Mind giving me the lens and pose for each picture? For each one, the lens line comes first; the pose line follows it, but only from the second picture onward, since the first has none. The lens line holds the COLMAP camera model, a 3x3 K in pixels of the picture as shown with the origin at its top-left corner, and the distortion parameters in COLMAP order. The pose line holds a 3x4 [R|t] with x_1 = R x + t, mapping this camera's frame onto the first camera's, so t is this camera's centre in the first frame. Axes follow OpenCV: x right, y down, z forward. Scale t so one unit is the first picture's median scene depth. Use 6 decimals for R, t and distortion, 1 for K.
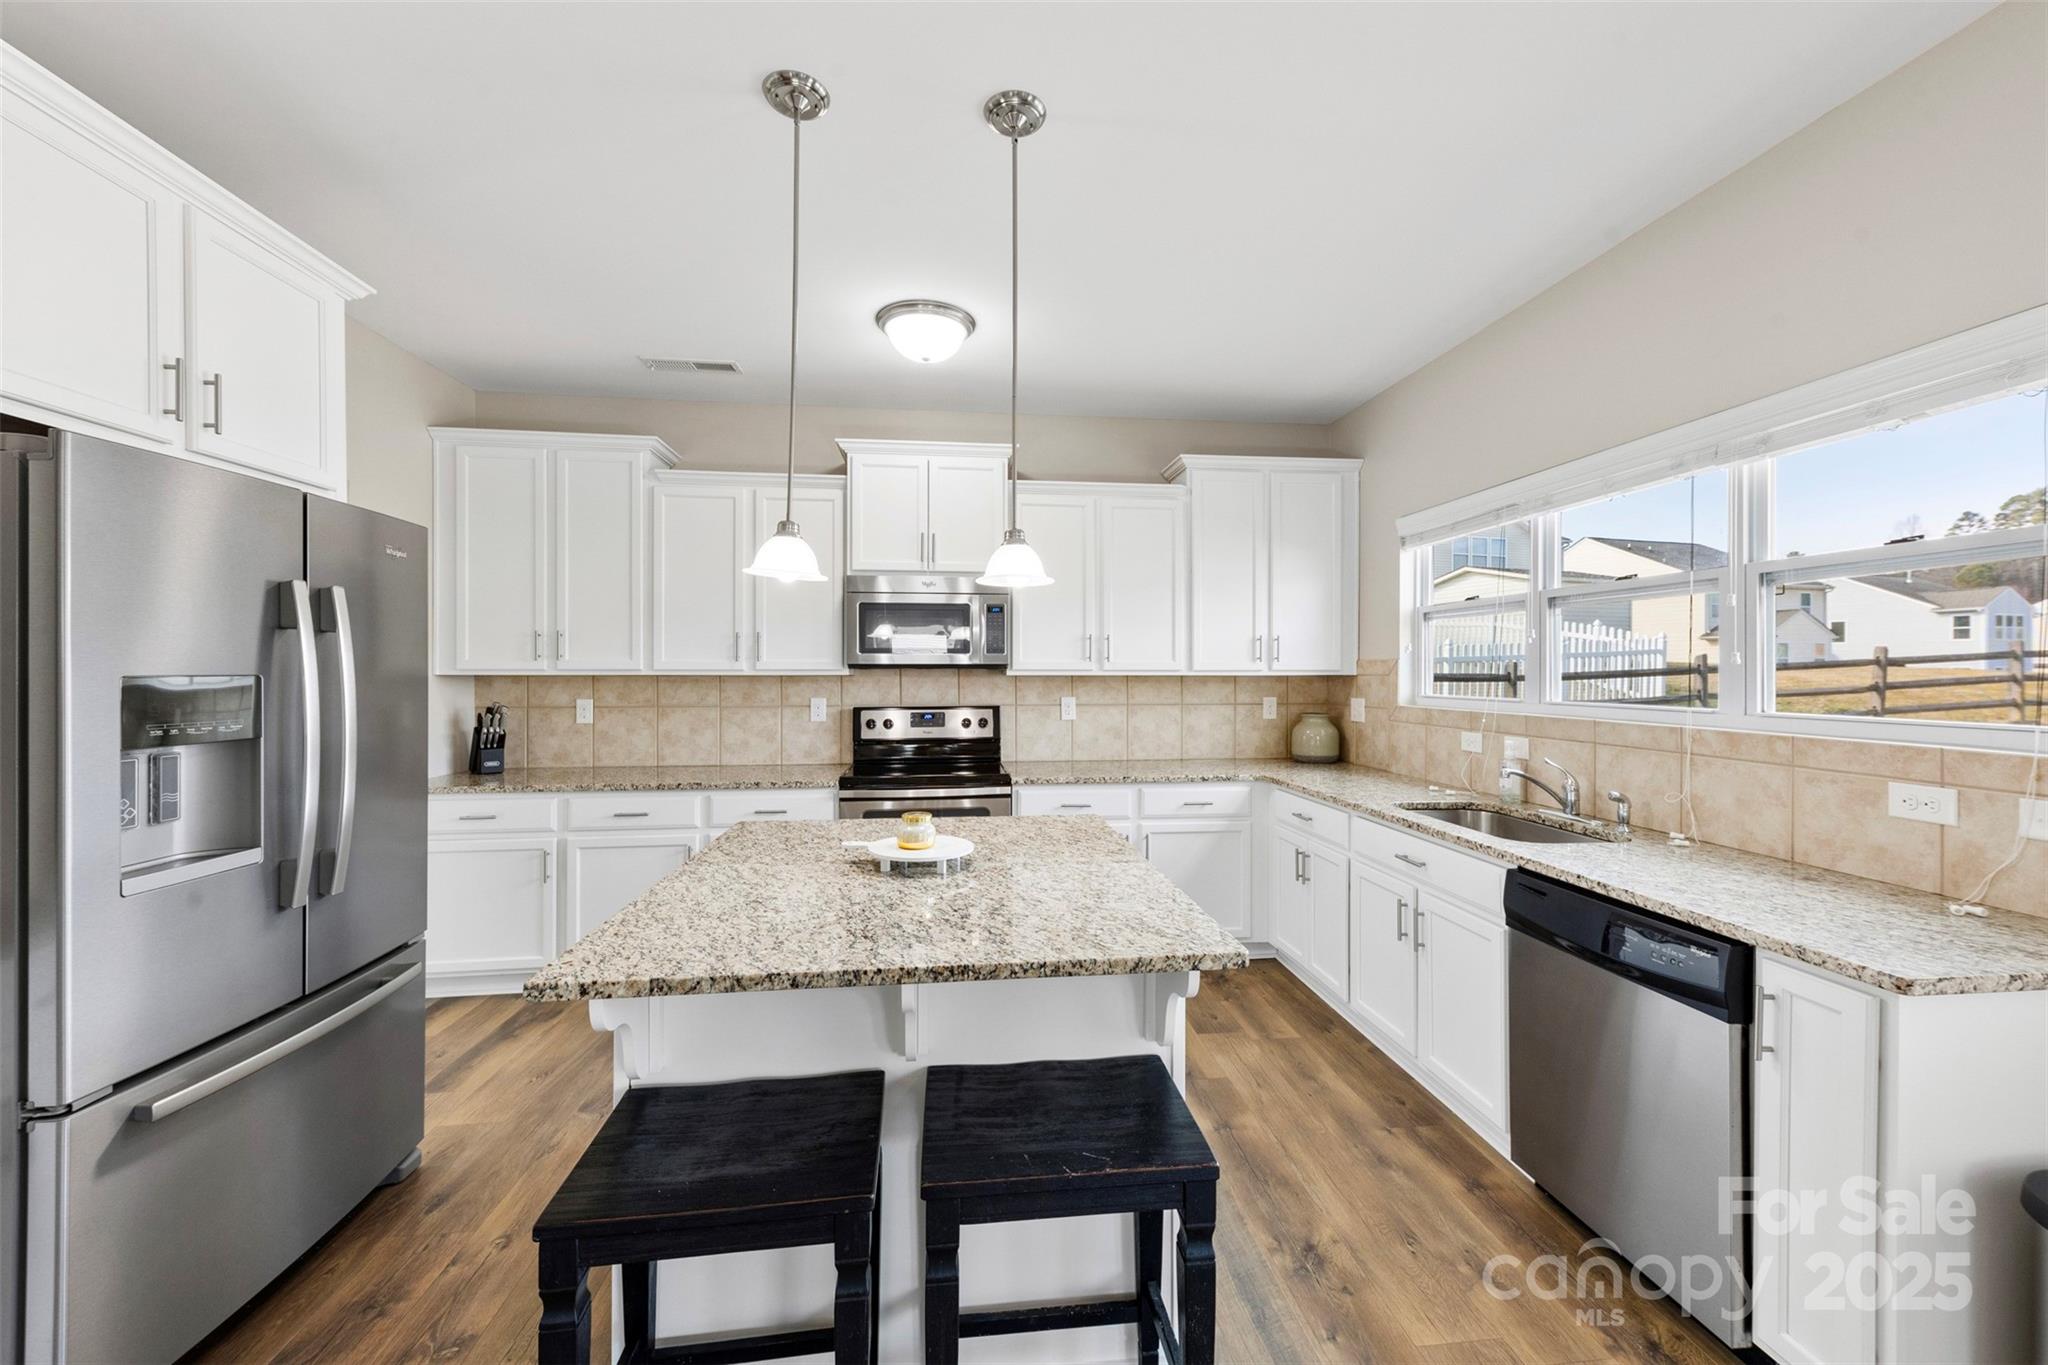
lens RADIAL K [[787.2, 0, 1042.6], [0, 787.2, 674.1], [0, 0, 1]] dist [0.010459, -0.001720]
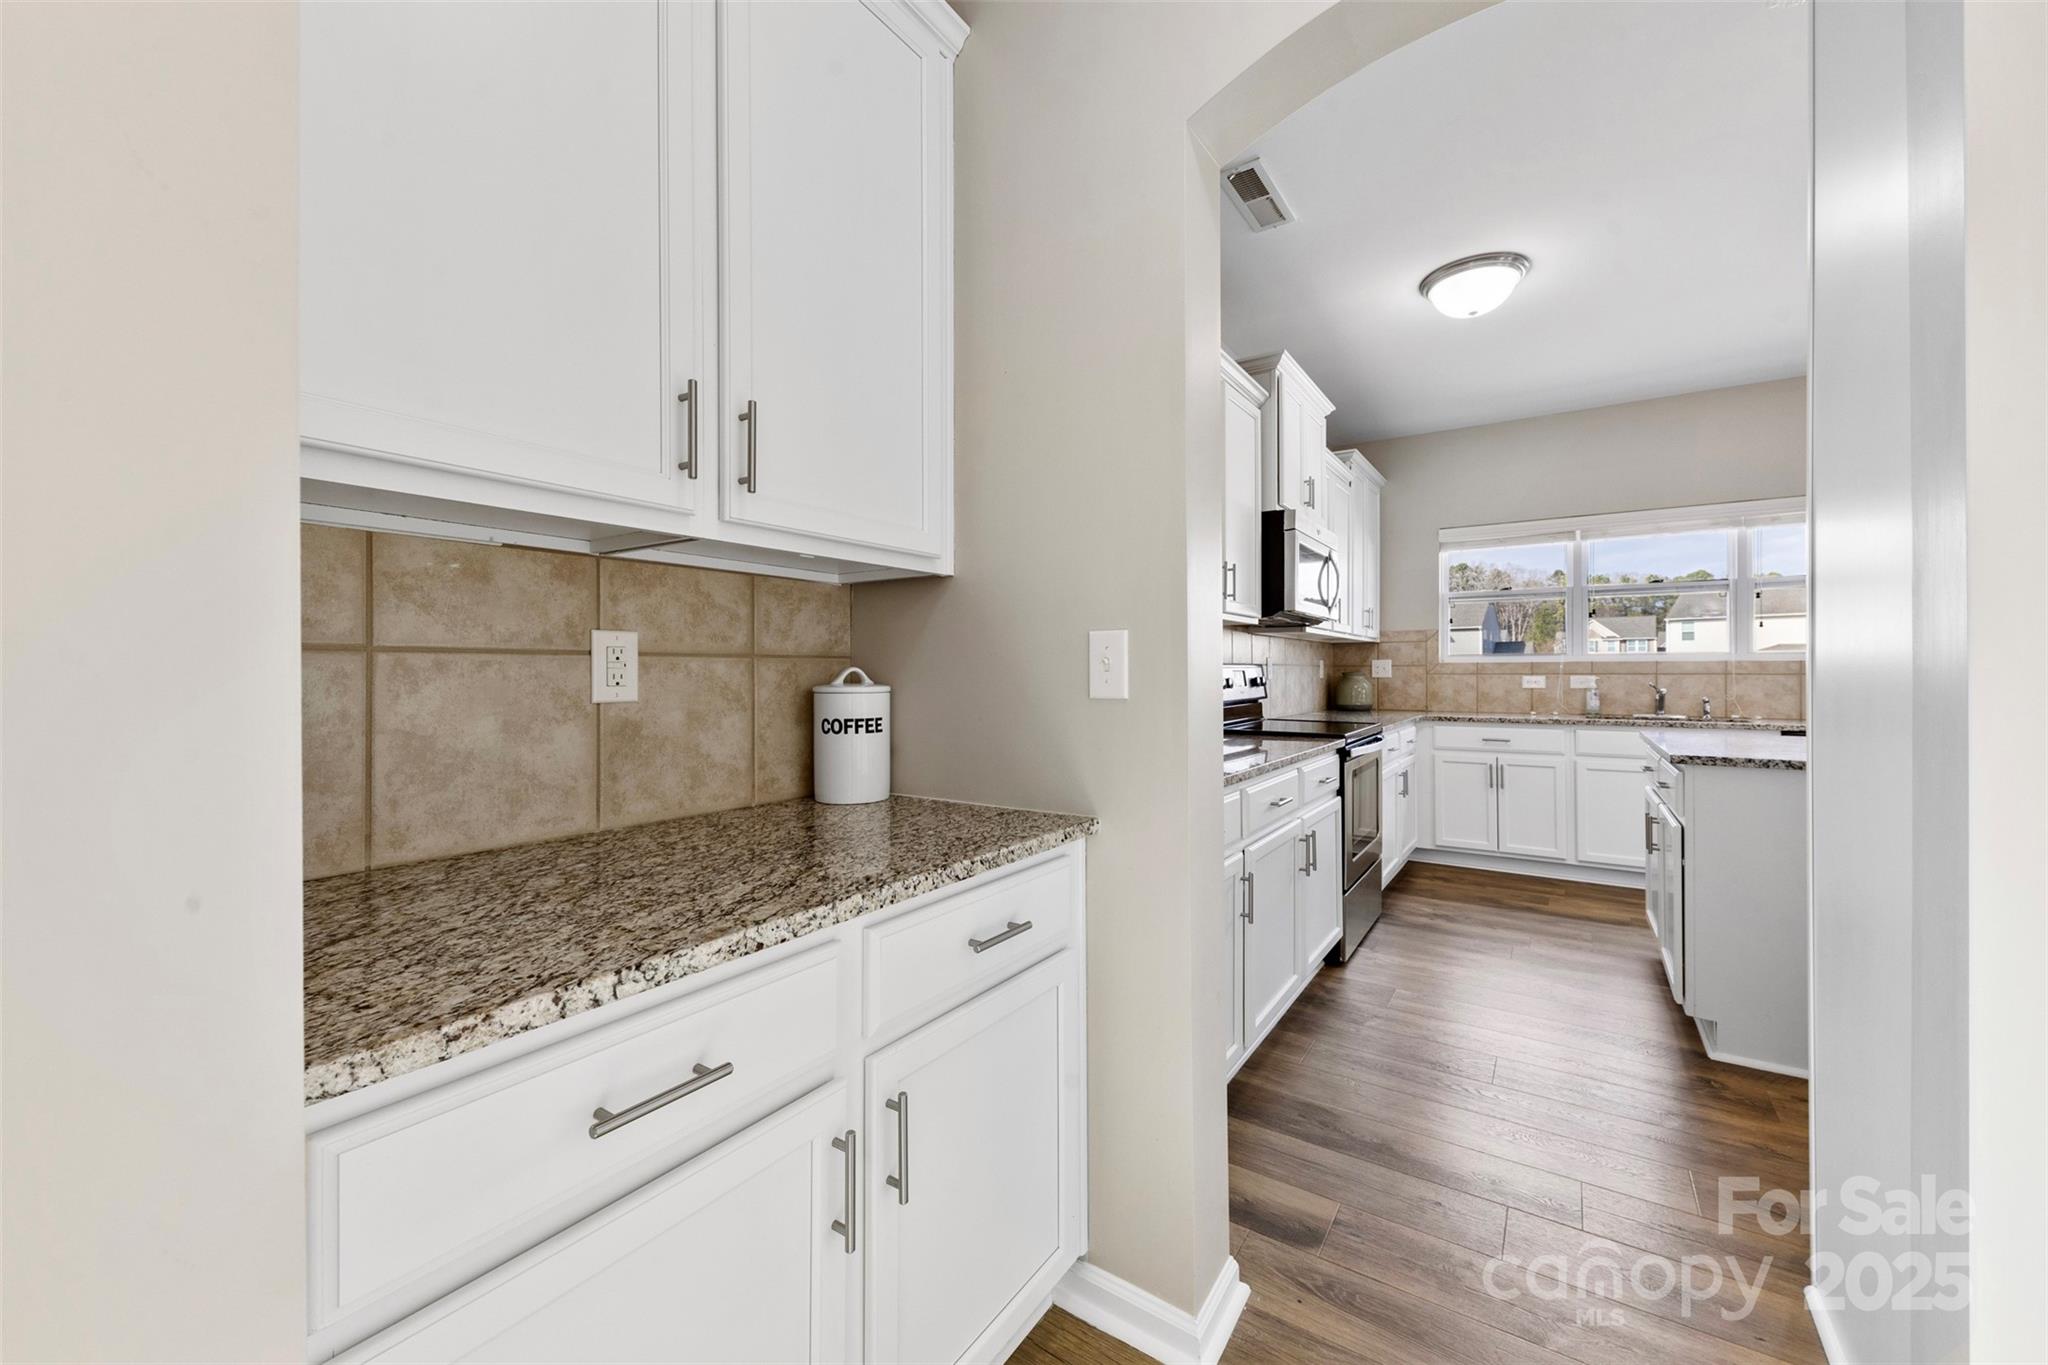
lens RADIAL K [[787.2, 0, 1025.4], [0, 787.2, 681.8], [0, 0, 1]] dist [0.010459, -0.001720]
pose [[0.625717, 0.006847, 0.780020, -1.137169], [-0.004782, 0.999976, -0.004942, 0.086508], [-0.780035, -0.000638, 0.625735, 0.716411]]
